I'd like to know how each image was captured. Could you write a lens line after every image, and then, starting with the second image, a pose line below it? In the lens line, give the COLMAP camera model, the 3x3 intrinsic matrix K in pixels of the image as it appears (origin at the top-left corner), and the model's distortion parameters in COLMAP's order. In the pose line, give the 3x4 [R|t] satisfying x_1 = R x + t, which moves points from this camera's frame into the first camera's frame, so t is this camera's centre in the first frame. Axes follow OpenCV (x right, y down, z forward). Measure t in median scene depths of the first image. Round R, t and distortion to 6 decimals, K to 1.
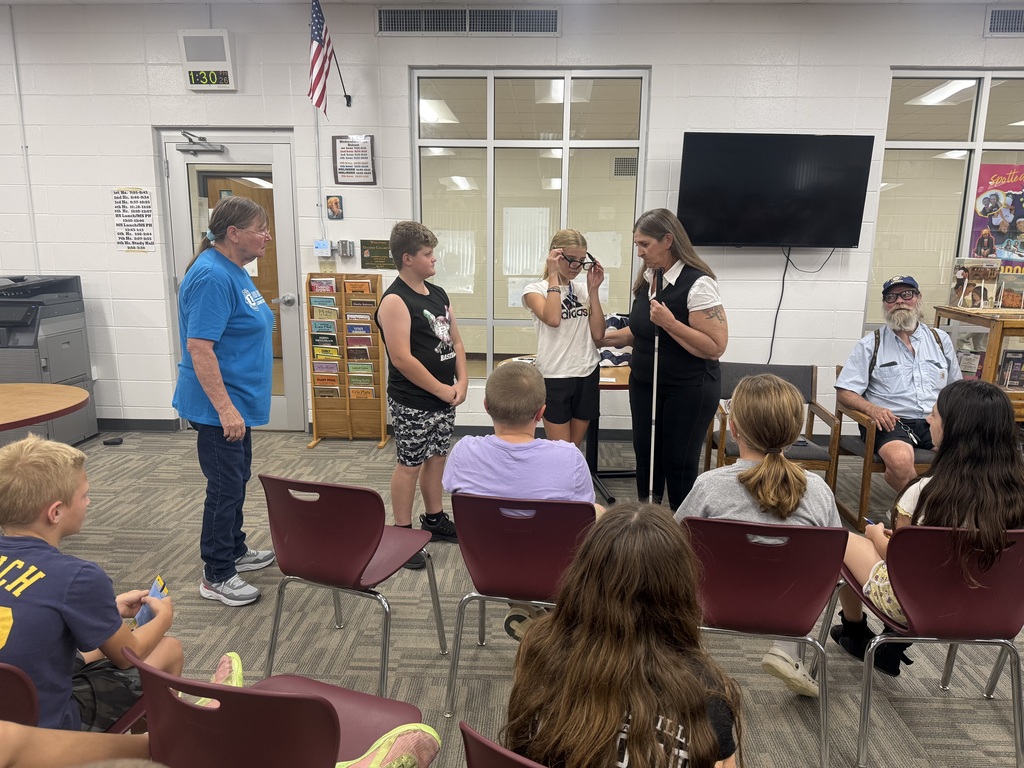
lens RADIAL K [[749.6, 0, 511.7], [0, 749.6, 392.6], [0, 0, 1]] dist [0.023402, -0.029551]
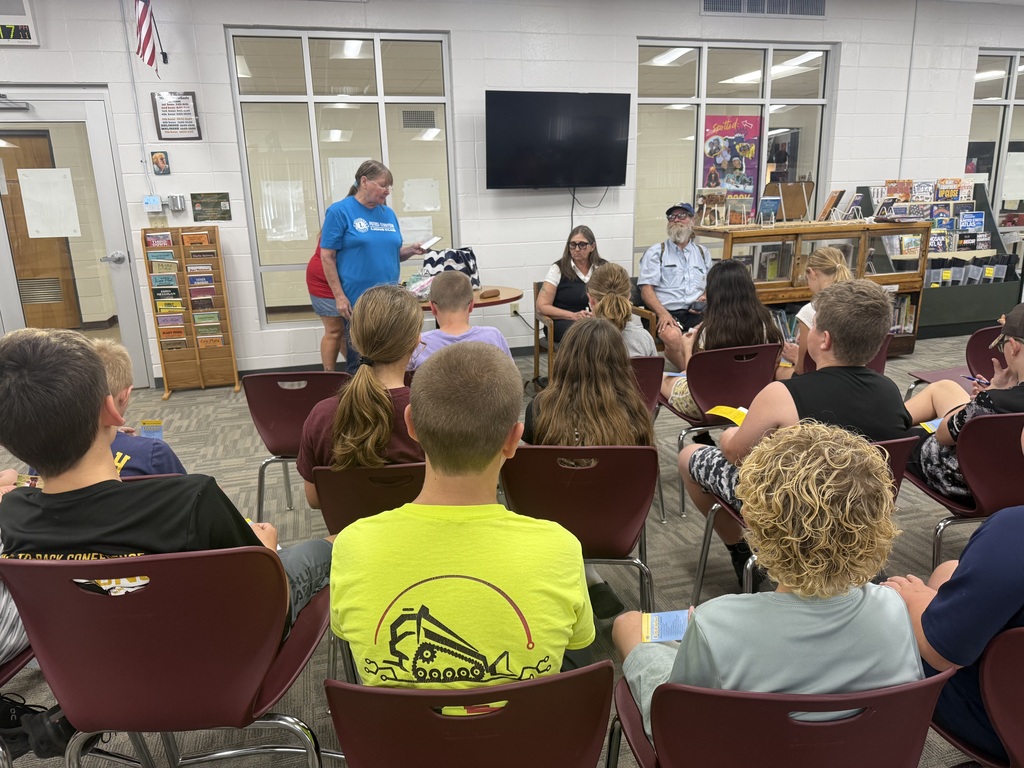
lens RADIAL K [[749.6, 0, 515.1], [0, 749.6, 381.3], [0, 0, 1]] dist [0.023402, -0.029551]
pose [[0.945462, -0.115727, 0.304482, -0.128315], [0.101772, 0.992913, 0.061369, 0.035013], [-0.309427, -0.027034, 0.950539, -0.133236]]
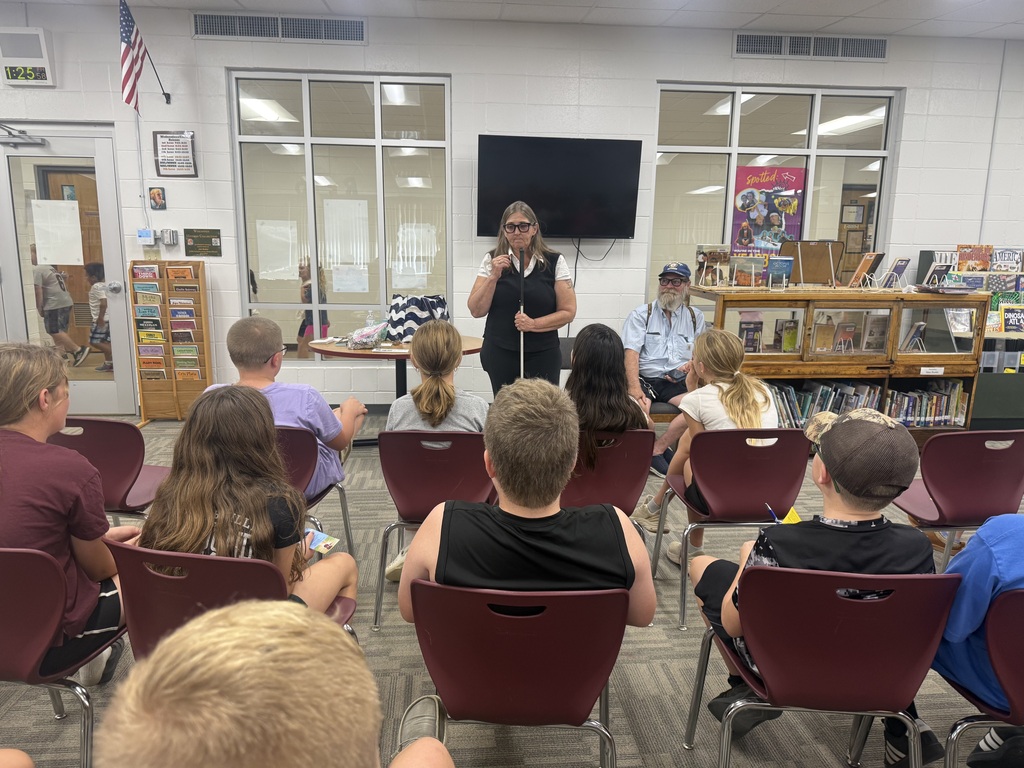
lens RADIAL K [[749.6, 0, 494.4], [0, 749.6, 381.8], [0, 0, 1]] dist [0.023402, -0.029551]
pose [[0.991913, -0.022445, 0.124918, 0.097161], [0.024430, 0.999598, -0.014383, 0.037324], [-0.124545, 0.017318, 0.992063, -0.101241]]
